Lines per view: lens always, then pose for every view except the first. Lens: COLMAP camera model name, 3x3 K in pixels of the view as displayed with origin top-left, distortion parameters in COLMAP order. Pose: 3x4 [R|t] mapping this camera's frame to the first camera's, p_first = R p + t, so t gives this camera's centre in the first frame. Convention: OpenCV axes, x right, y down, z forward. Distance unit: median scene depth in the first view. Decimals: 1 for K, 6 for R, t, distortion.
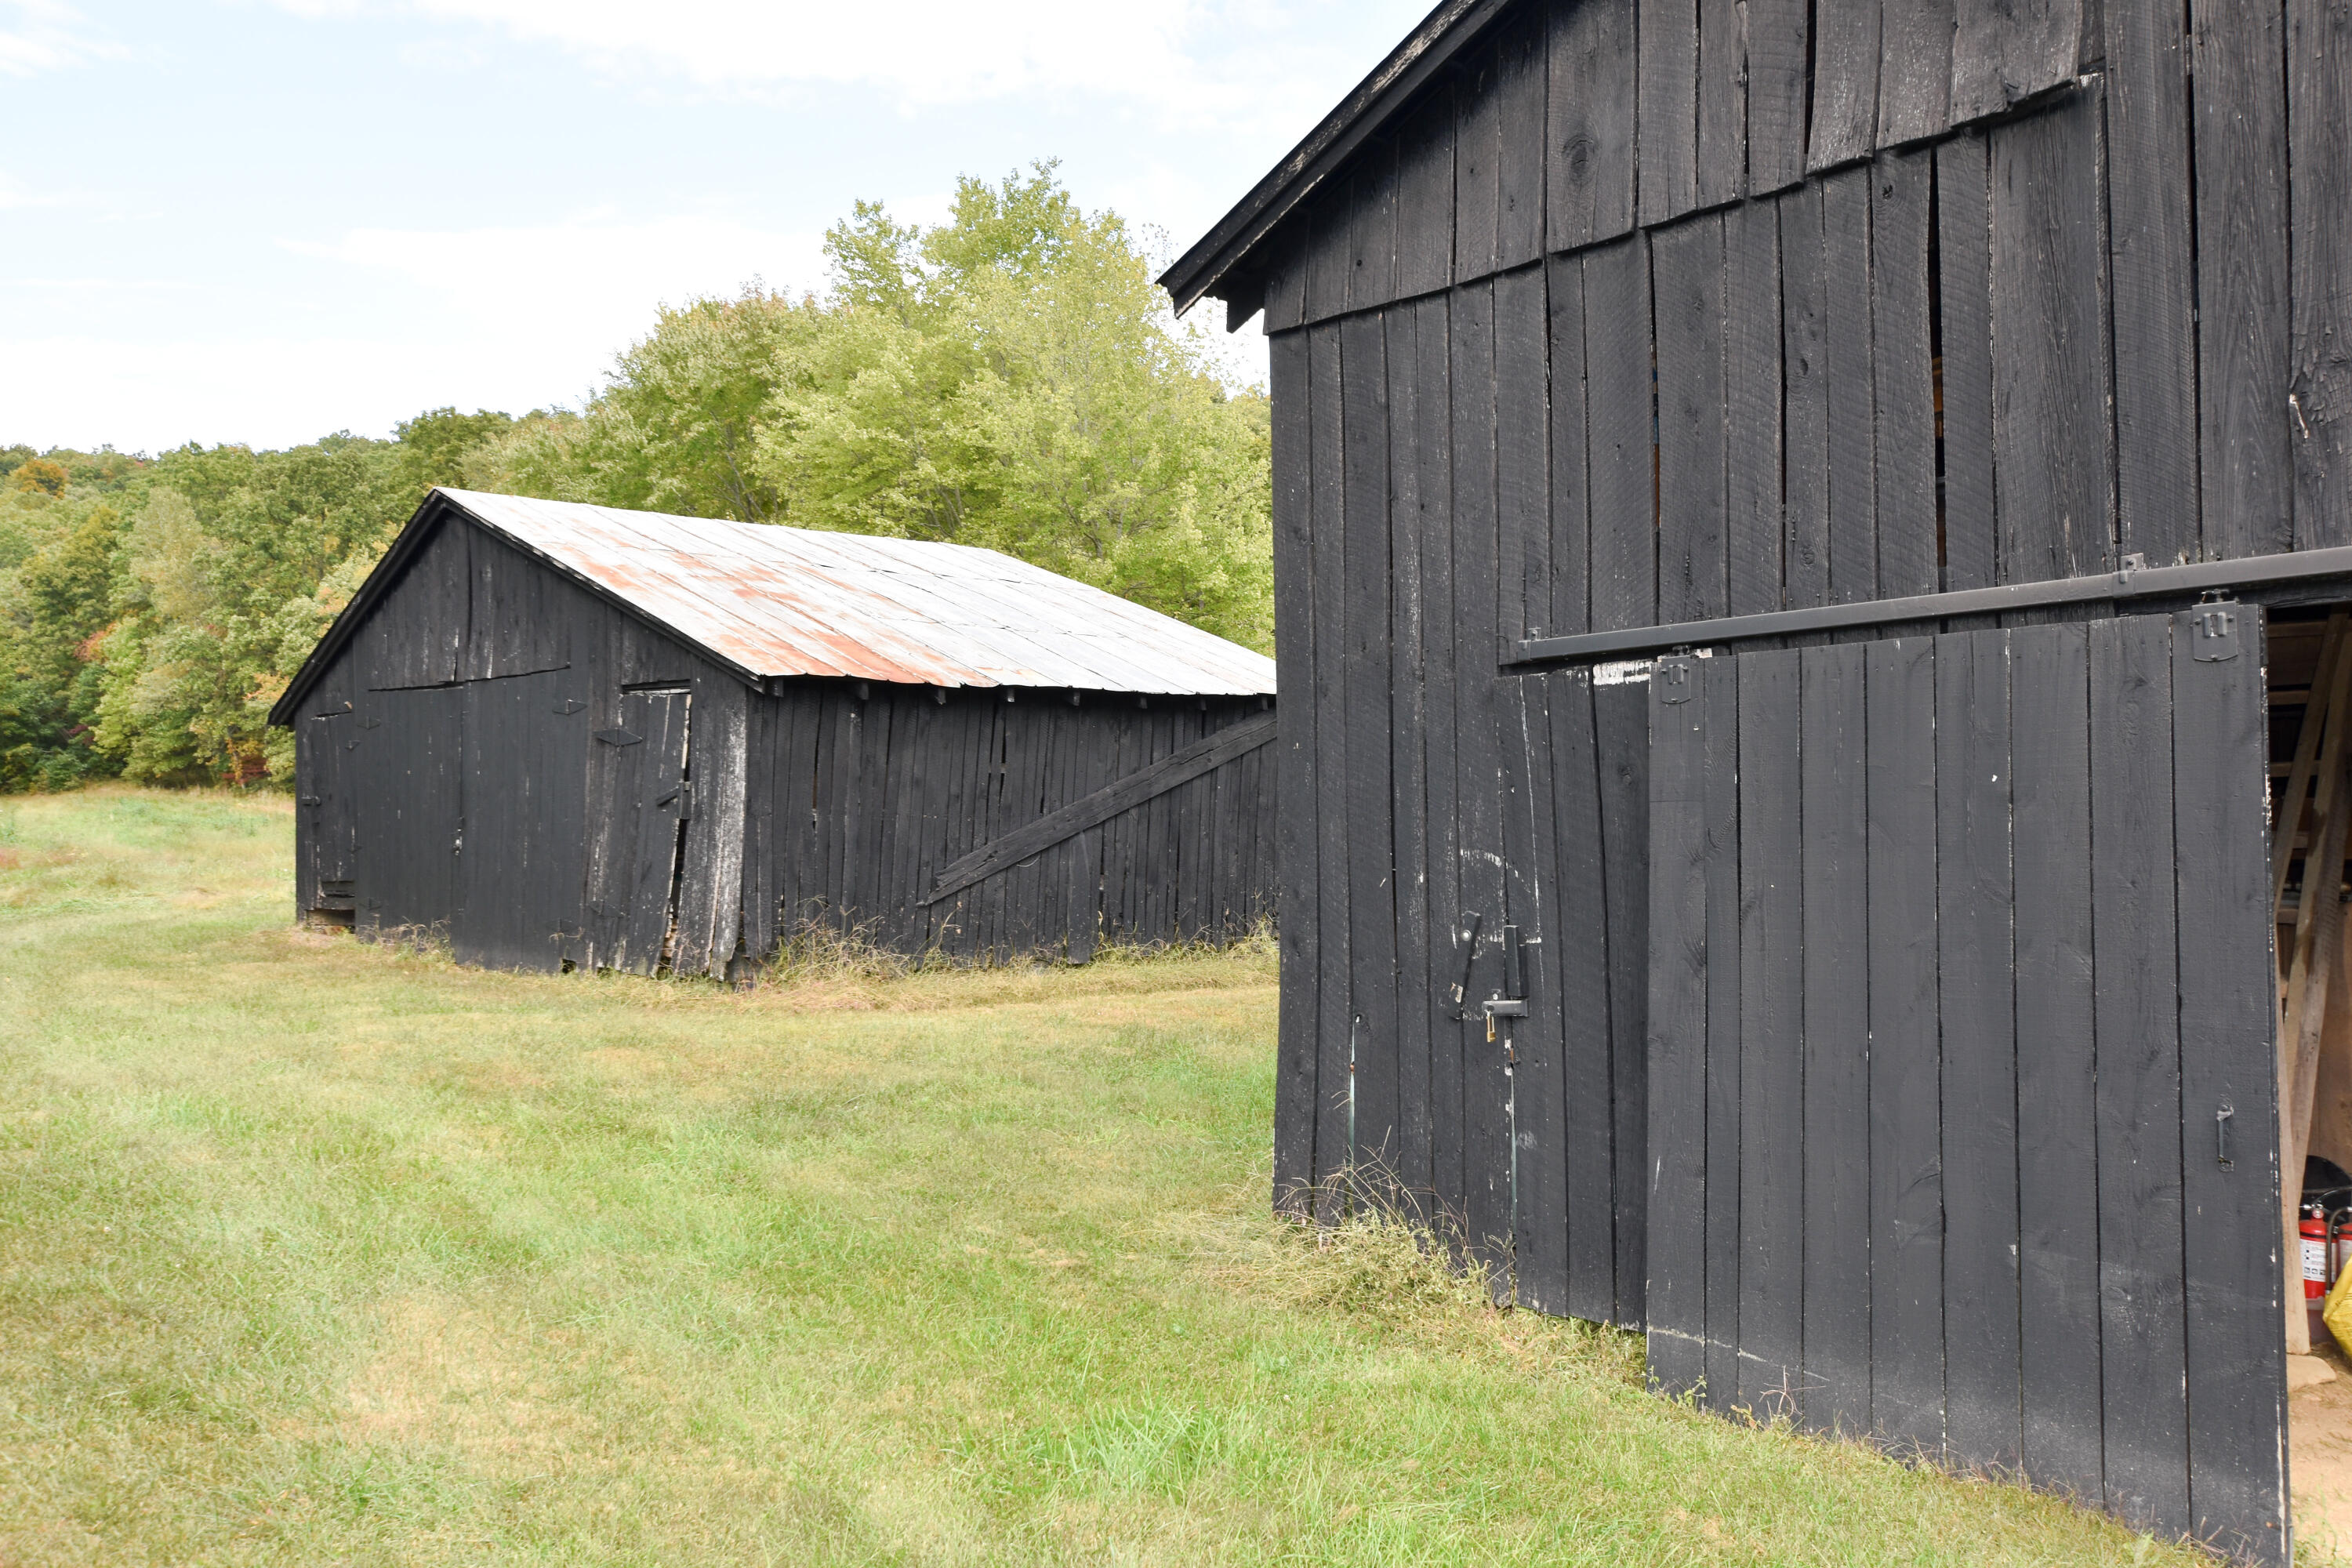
lens RADIAL K [[1947.5, 0, 1176.0], [0, 1947.5, 784.0], [0, 0, 1]] dist [-0.001126, 0.039728]
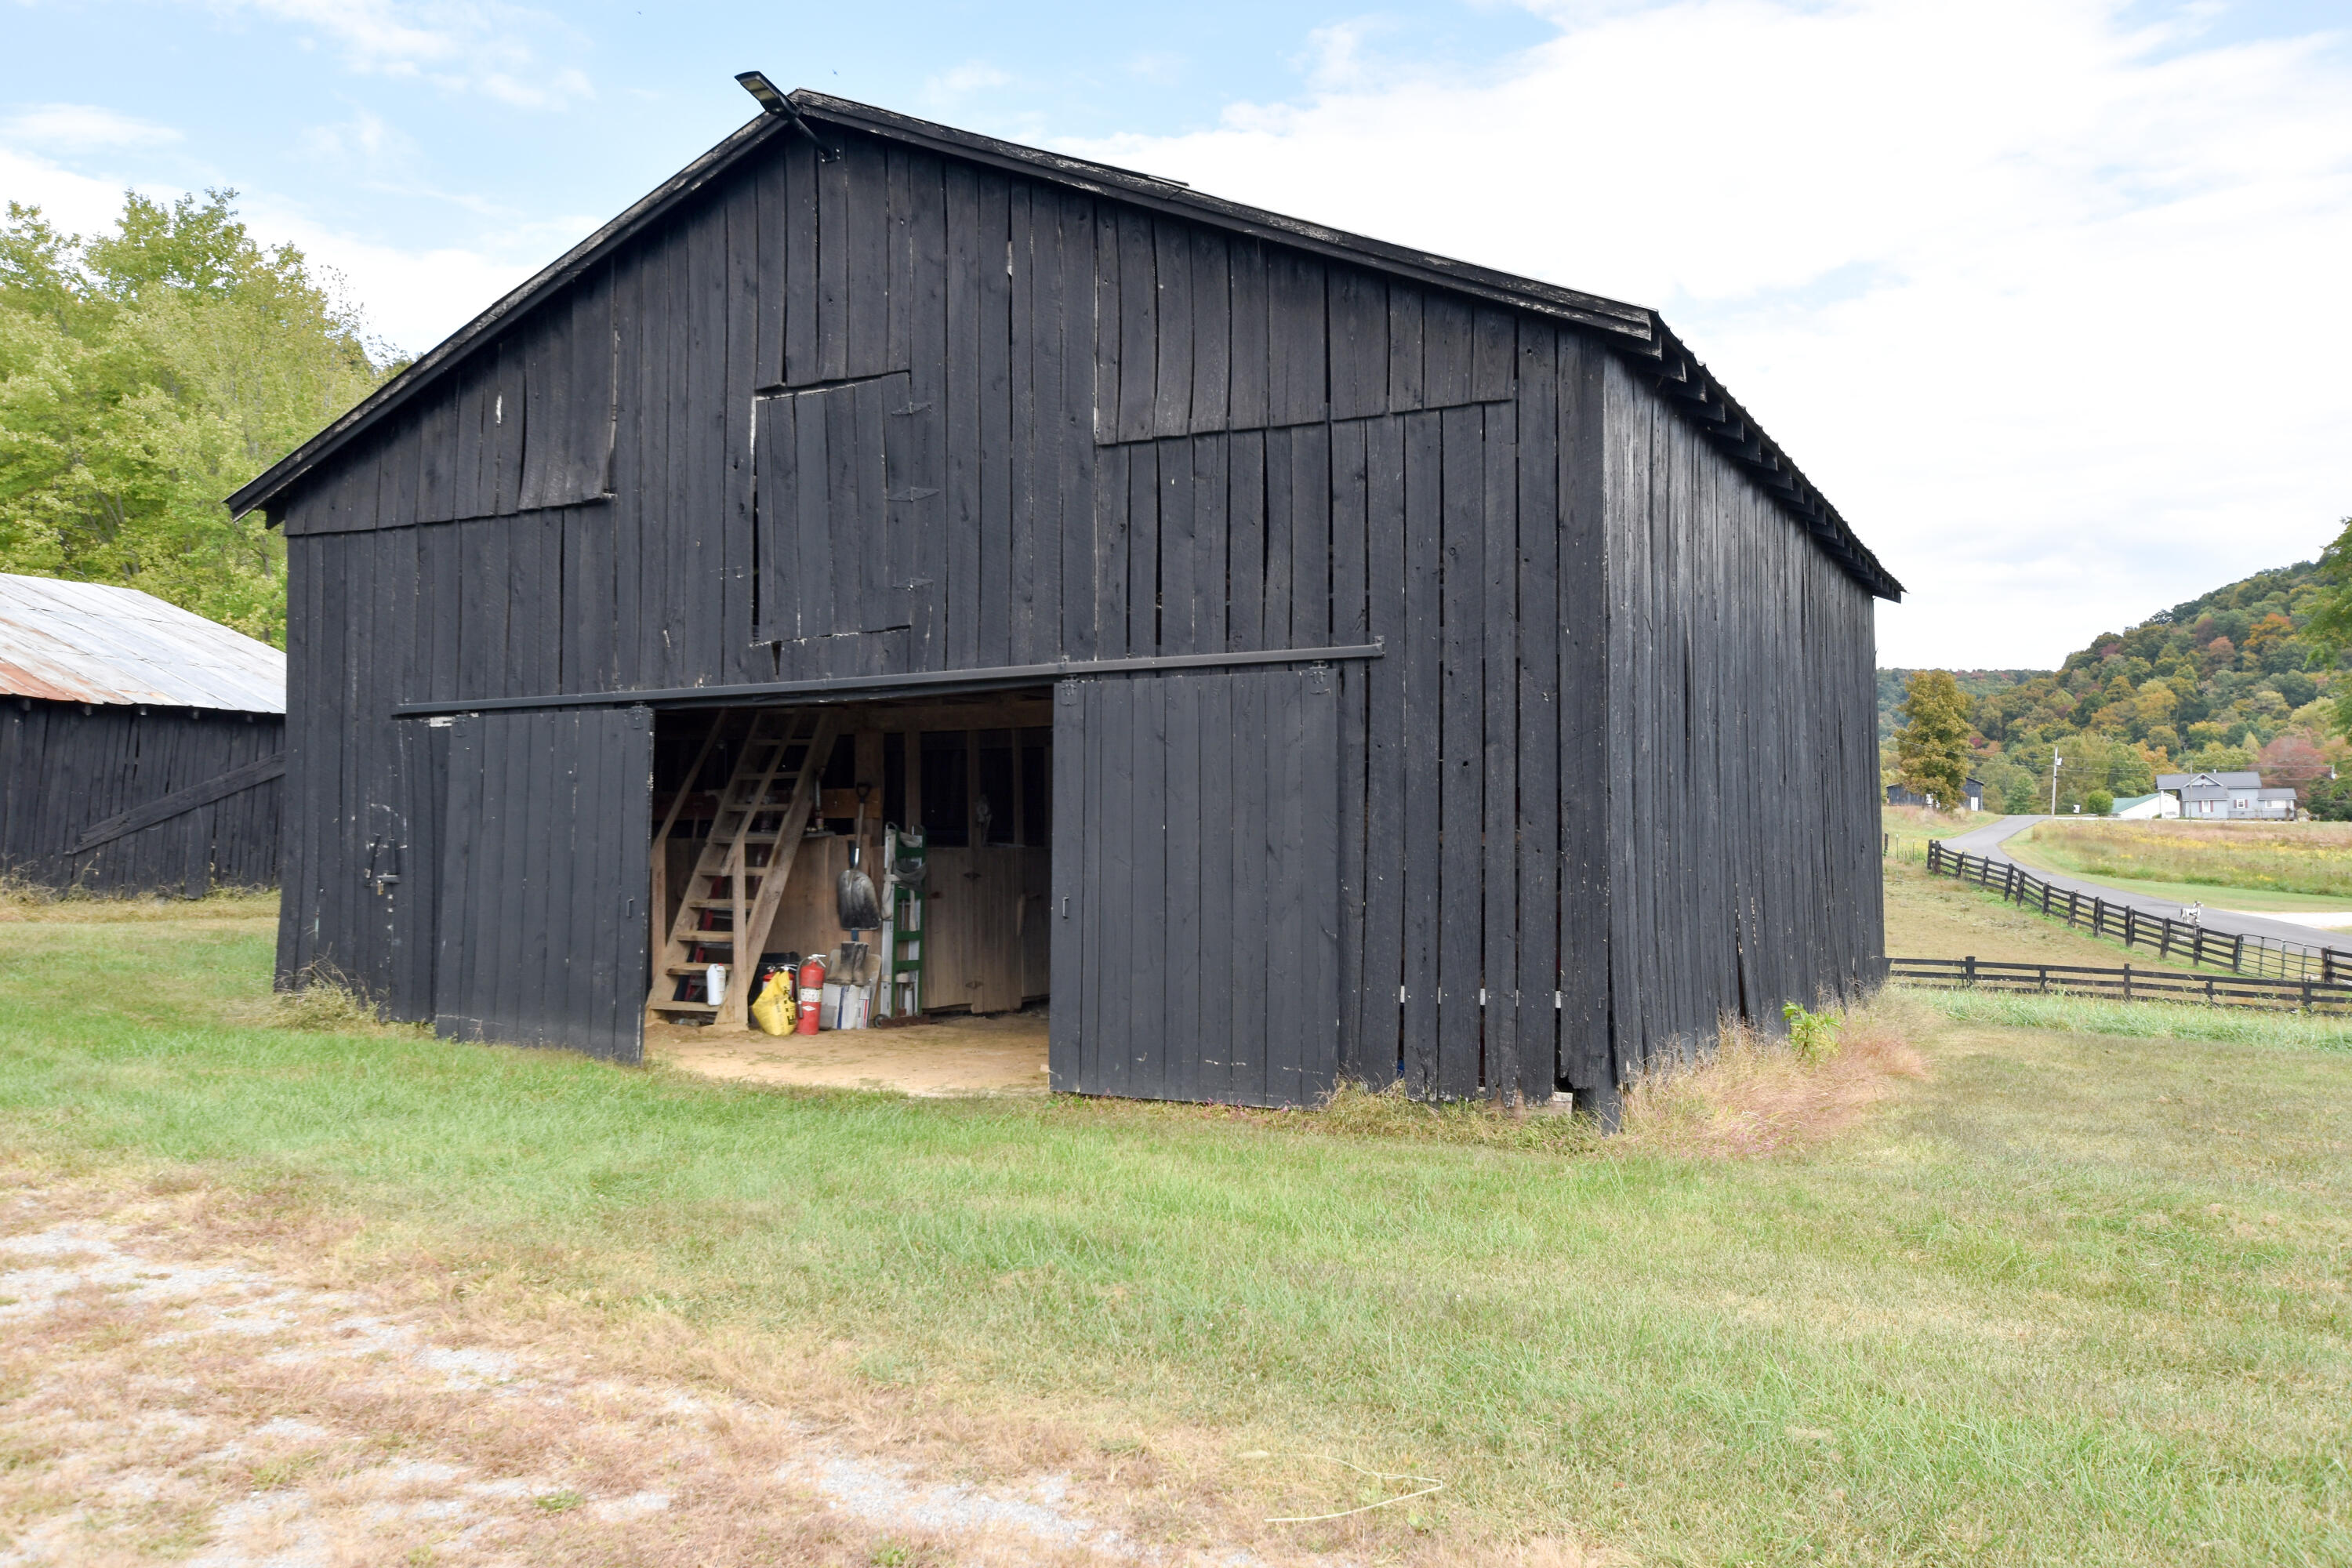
lens RADIAL K [[1947.5, 0, 1176.0], [0, 1947.5, 784.0], [0, 0, 1]] dist [-0.001126, 0.039728]
pose [[0.926405, 0.025846, 0.375640, 0.078667], [-0.022675, 0.999660, -0.012862, 0.009984], [-0.375845, 0.003398, 0.926676, -0.604990]]
